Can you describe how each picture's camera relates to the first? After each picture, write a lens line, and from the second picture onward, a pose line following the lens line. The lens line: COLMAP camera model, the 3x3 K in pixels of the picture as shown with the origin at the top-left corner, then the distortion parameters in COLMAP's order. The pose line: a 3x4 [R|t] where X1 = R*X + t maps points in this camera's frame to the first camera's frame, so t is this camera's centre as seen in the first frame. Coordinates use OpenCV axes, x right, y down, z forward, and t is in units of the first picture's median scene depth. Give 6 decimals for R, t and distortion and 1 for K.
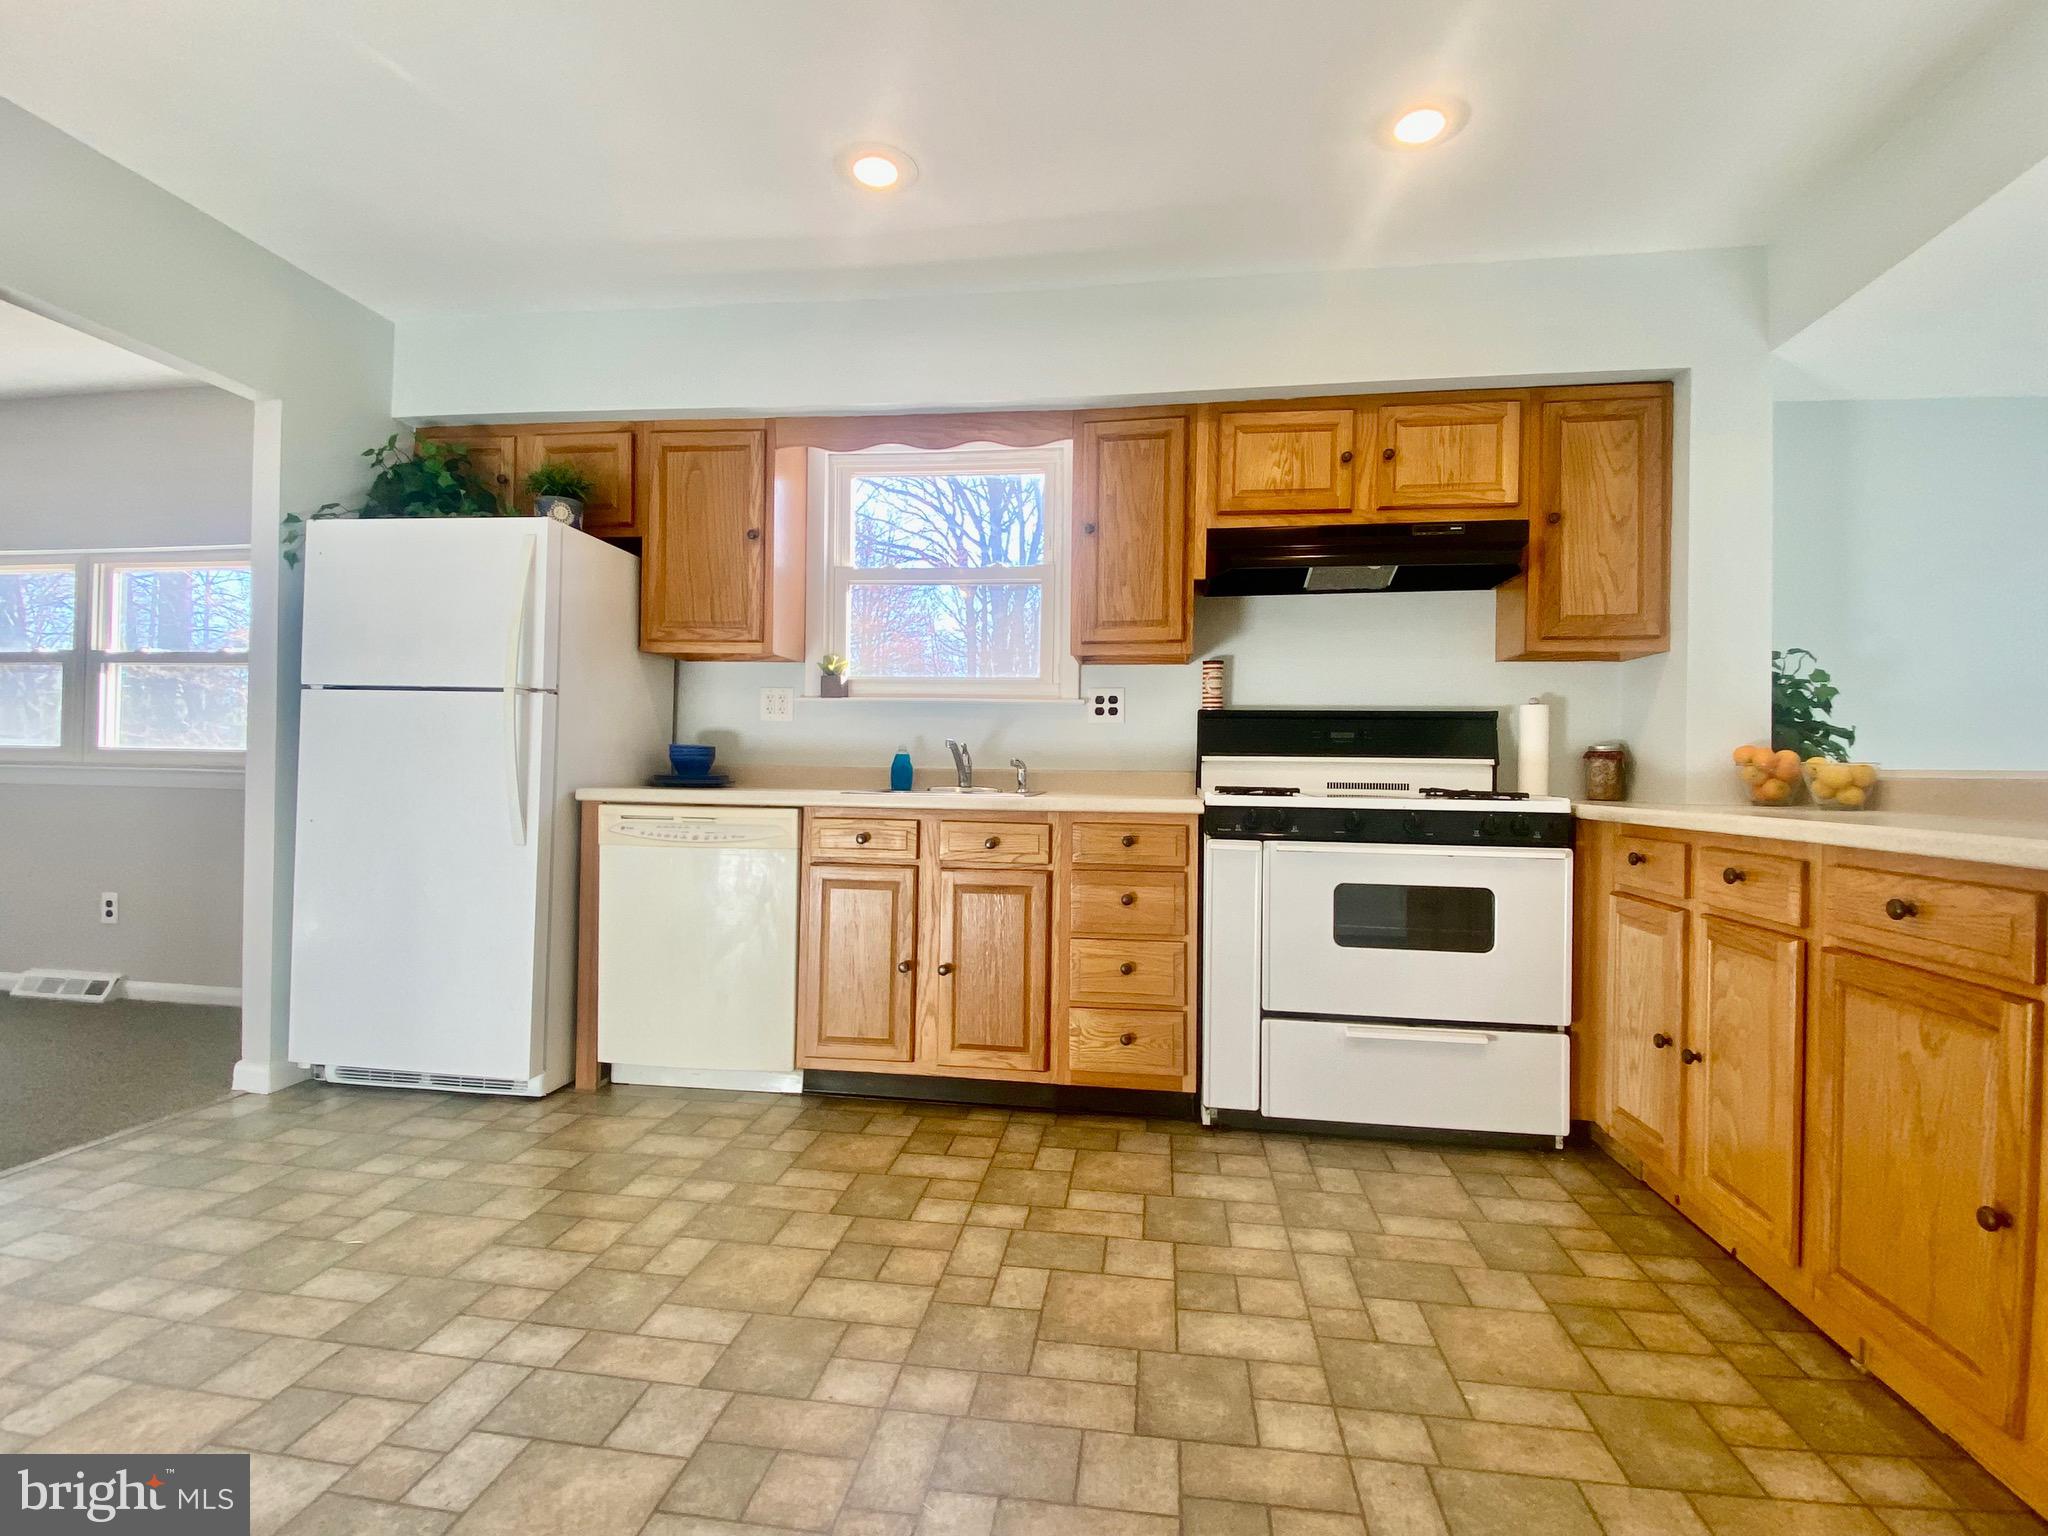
lens RADIAL K [[989.9, 0, 1024.0], [0, 989.9, 768.0], [0, 0, 1]] dist [0.034798, -0.041970]
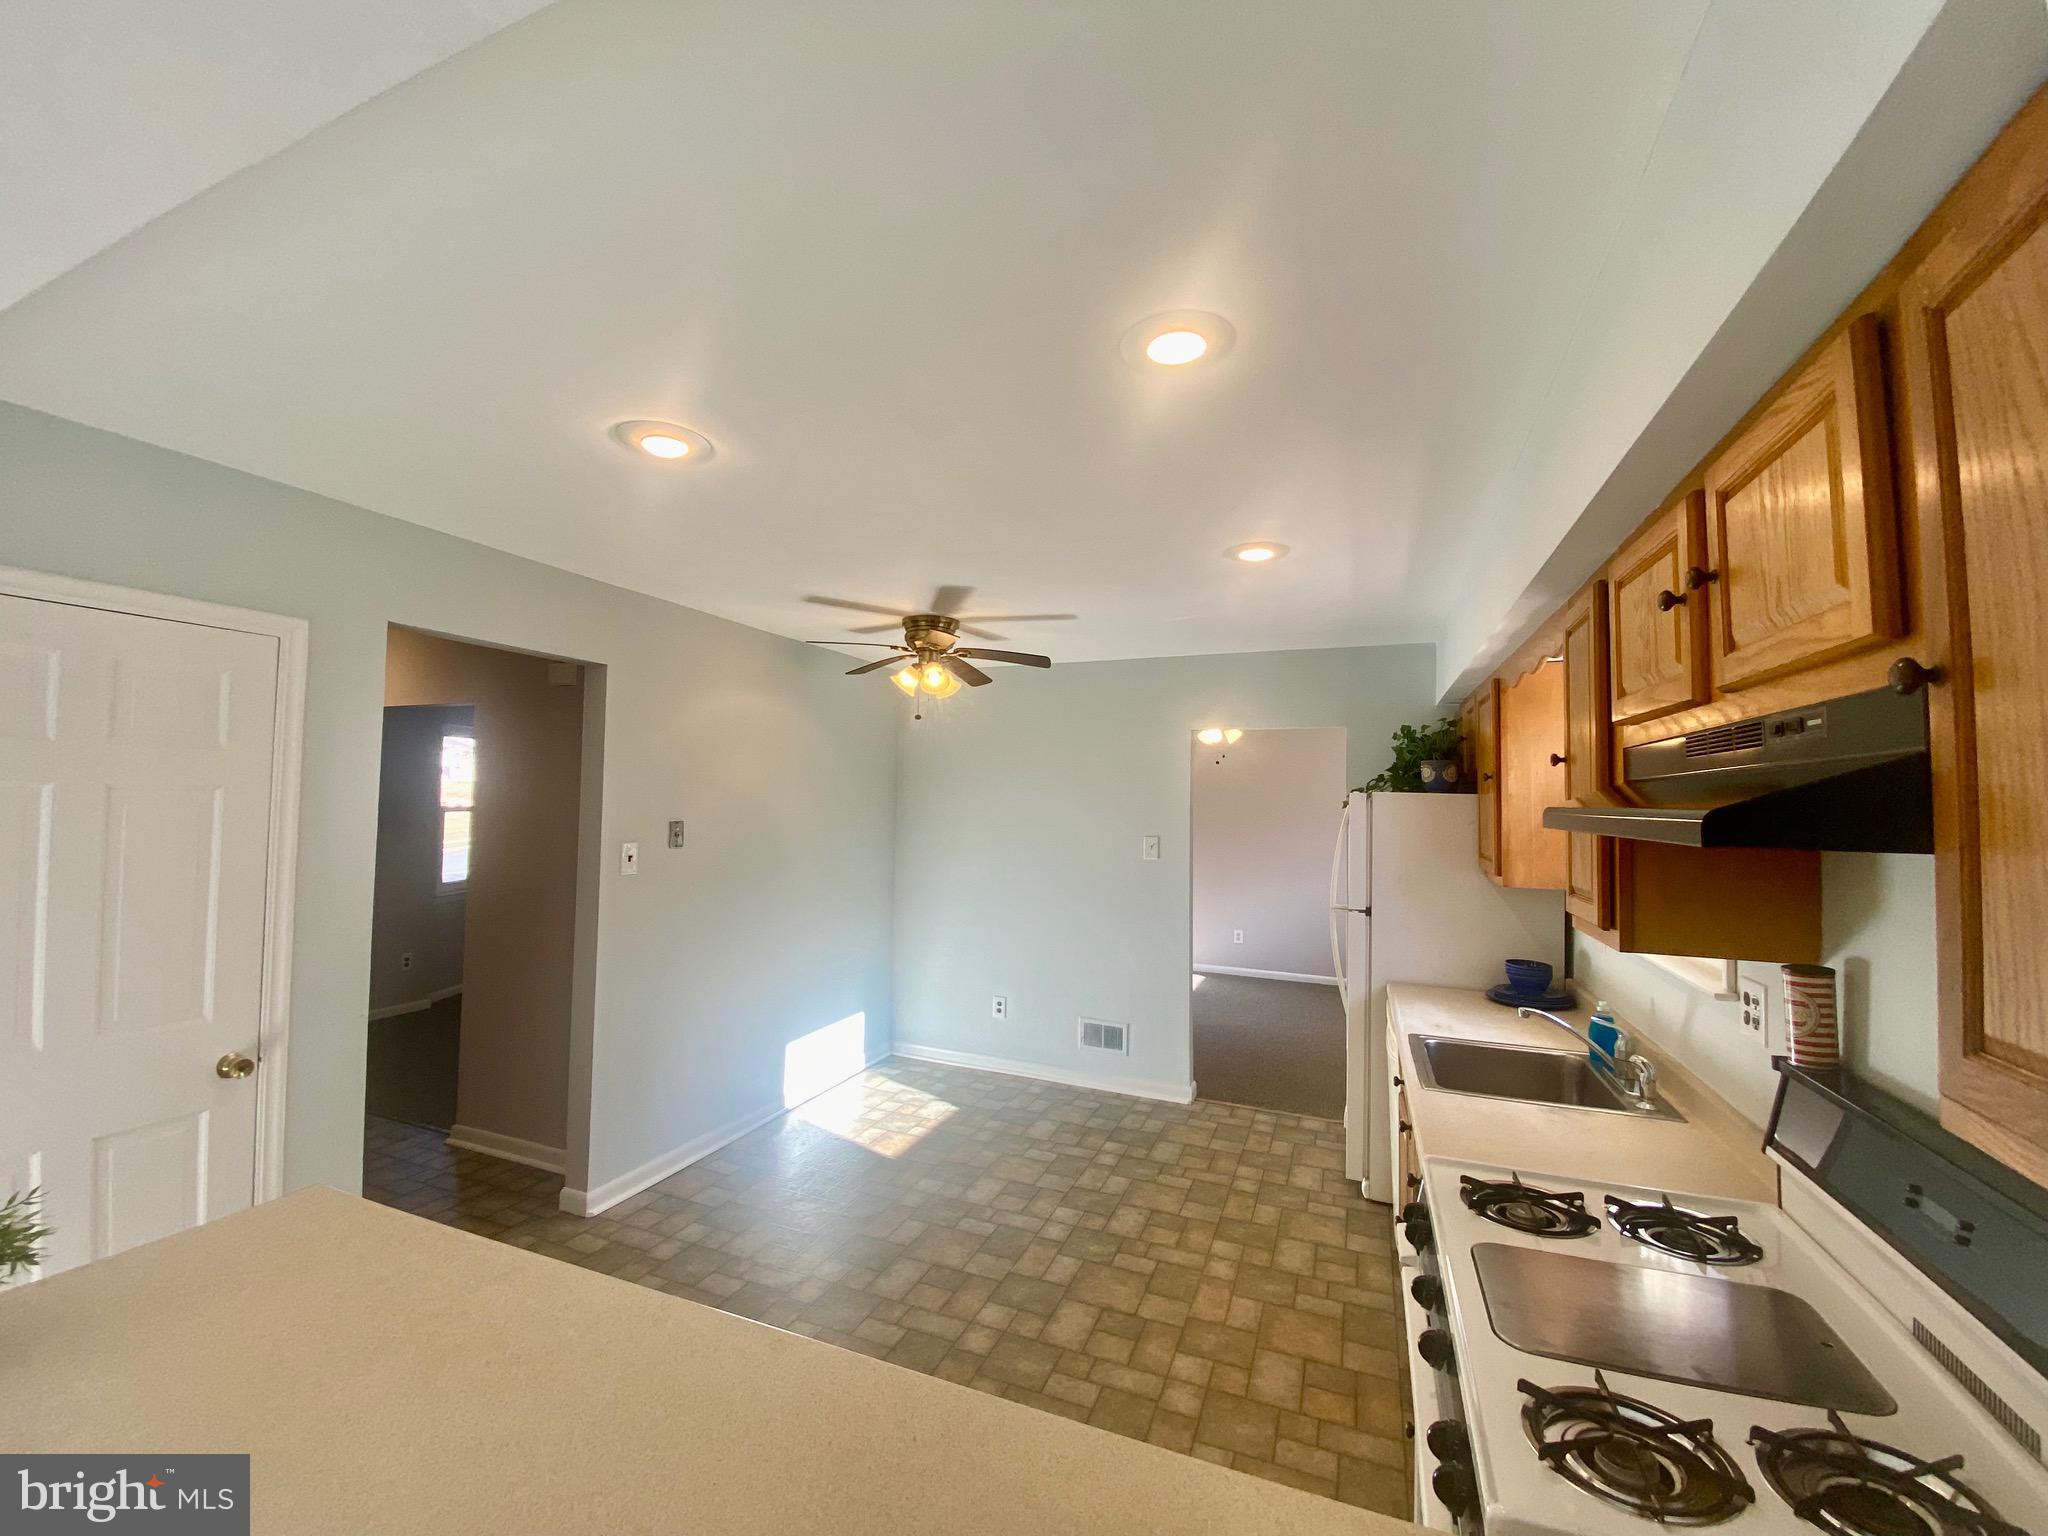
lens RADIAL K [[833.7, 0, 1011.8], [0, 833.7, 758.0], [0, 0, 1]] dist [0.016226, -0.000022]
pose [[-0.257496, -0.069161, -0.963801, 0.819637], [-0.019372, 0.997604, -0.066412, -0.202184], [0.966085, 0.001570, -0.258219, 0.800217]]
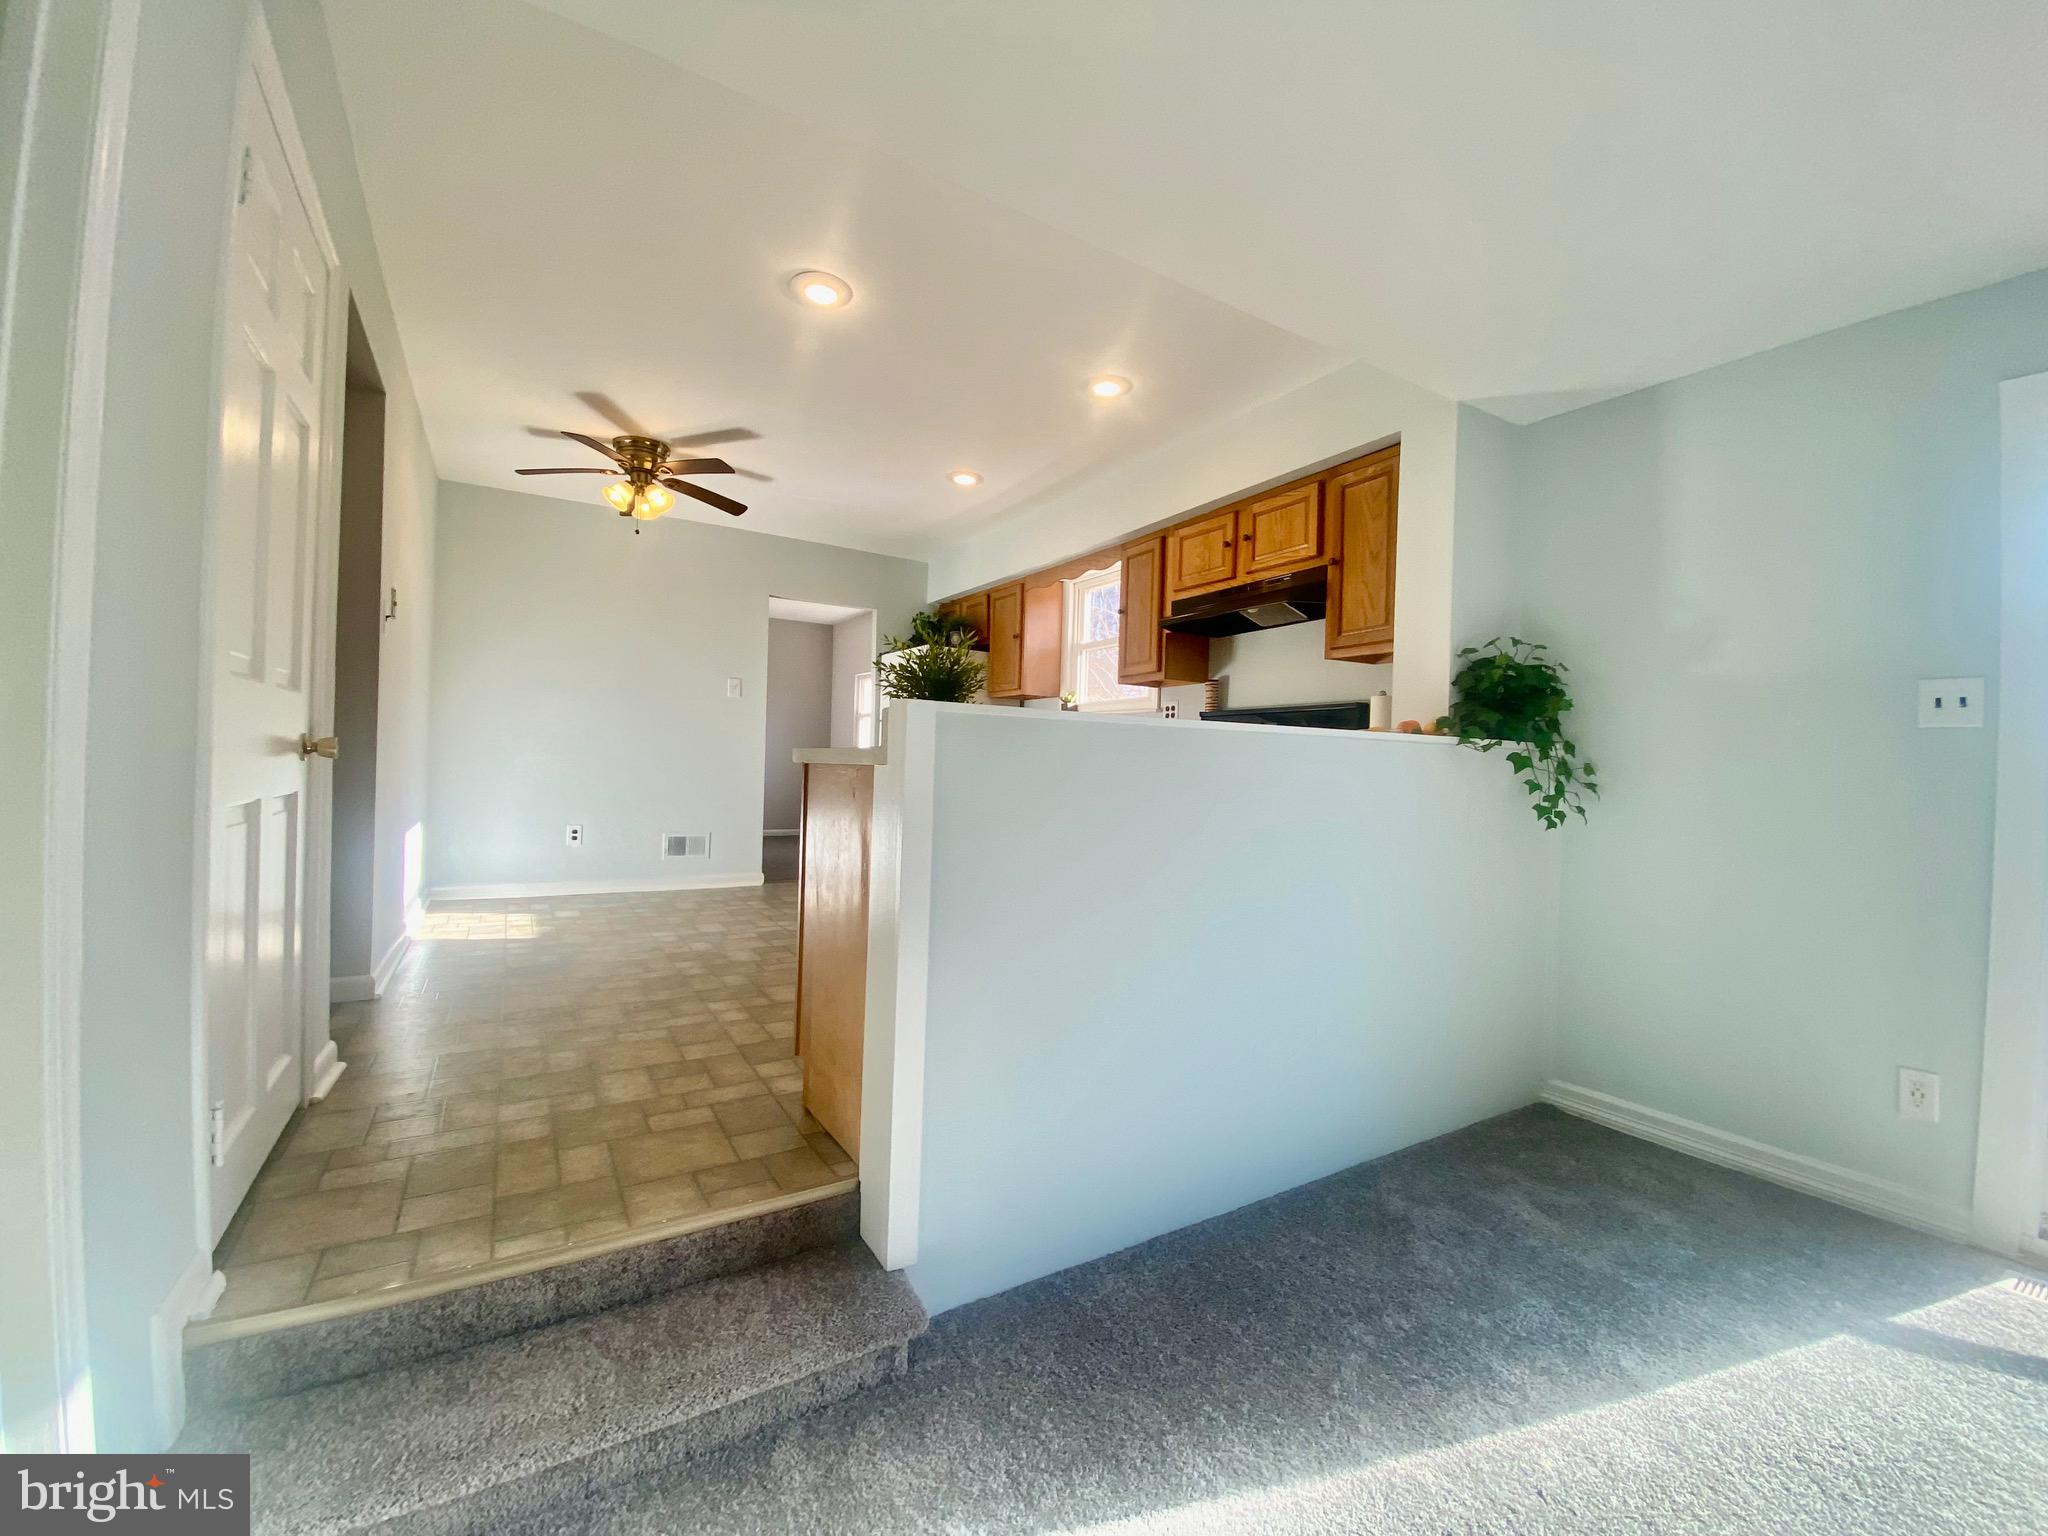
lens RADIAL K [[806.5, 0, 1038.7], [0, 806.5, 769.3], [0, 0, 1]] dist [0.000339, 0.000031]
pose [[0.646998, 0.005036, -0.762475, 1.103197], [-0.015465, 0.999859, -0.006519, 0.049483], [0.762335, 0.016009, 0.646985, -0.027584]]
